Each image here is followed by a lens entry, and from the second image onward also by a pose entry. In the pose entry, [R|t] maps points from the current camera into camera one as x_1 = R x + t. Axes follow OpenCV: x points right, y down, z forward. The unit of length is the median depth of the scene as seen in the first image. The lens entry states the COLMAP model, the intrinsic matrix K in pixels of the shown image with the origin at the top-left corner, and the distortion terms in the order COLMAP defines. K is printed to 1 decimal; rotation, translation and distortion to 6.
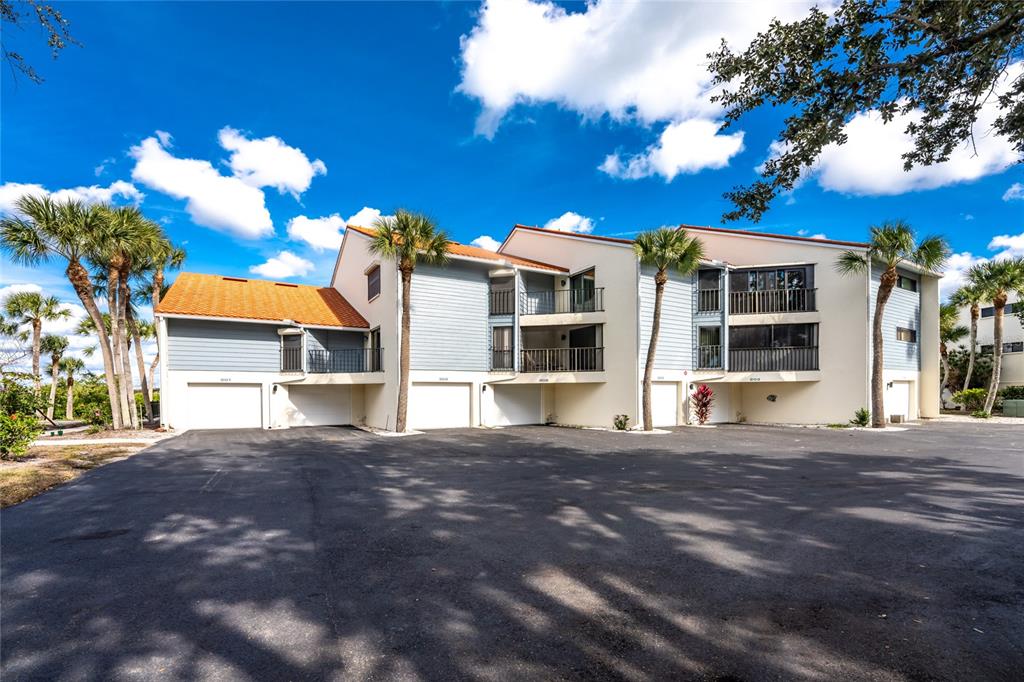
lens RADIAL K [[435.2, 0, 511.9], [0, 435.2, 357.3], [0, 0, 1]] dist [-0.021290, -0.000098]
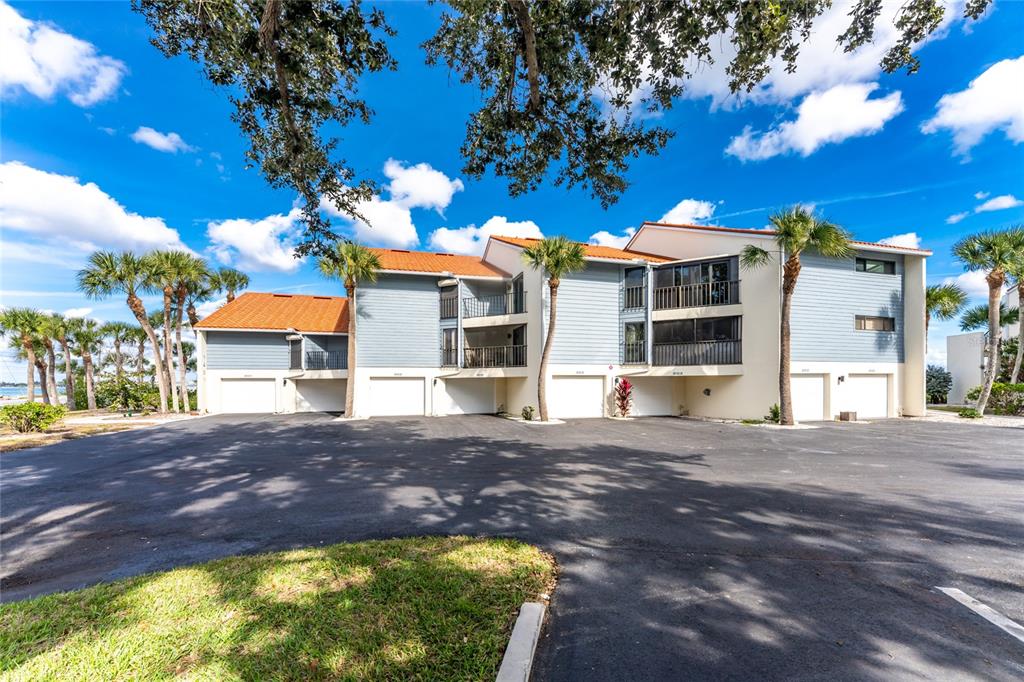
lens RADIAL K [[411.4, 0, 509.8], [0, 411.4, 345.0], [0, 0, 1]] dist [-0.000090, -0.000002]
pose [[0.971126, -0.021147, -0.237626, 0.401057], [0.019139, 0.999759, -0.010752, -0.012583], [0.237797, 0.005893, 0.971297, -0.028814]]
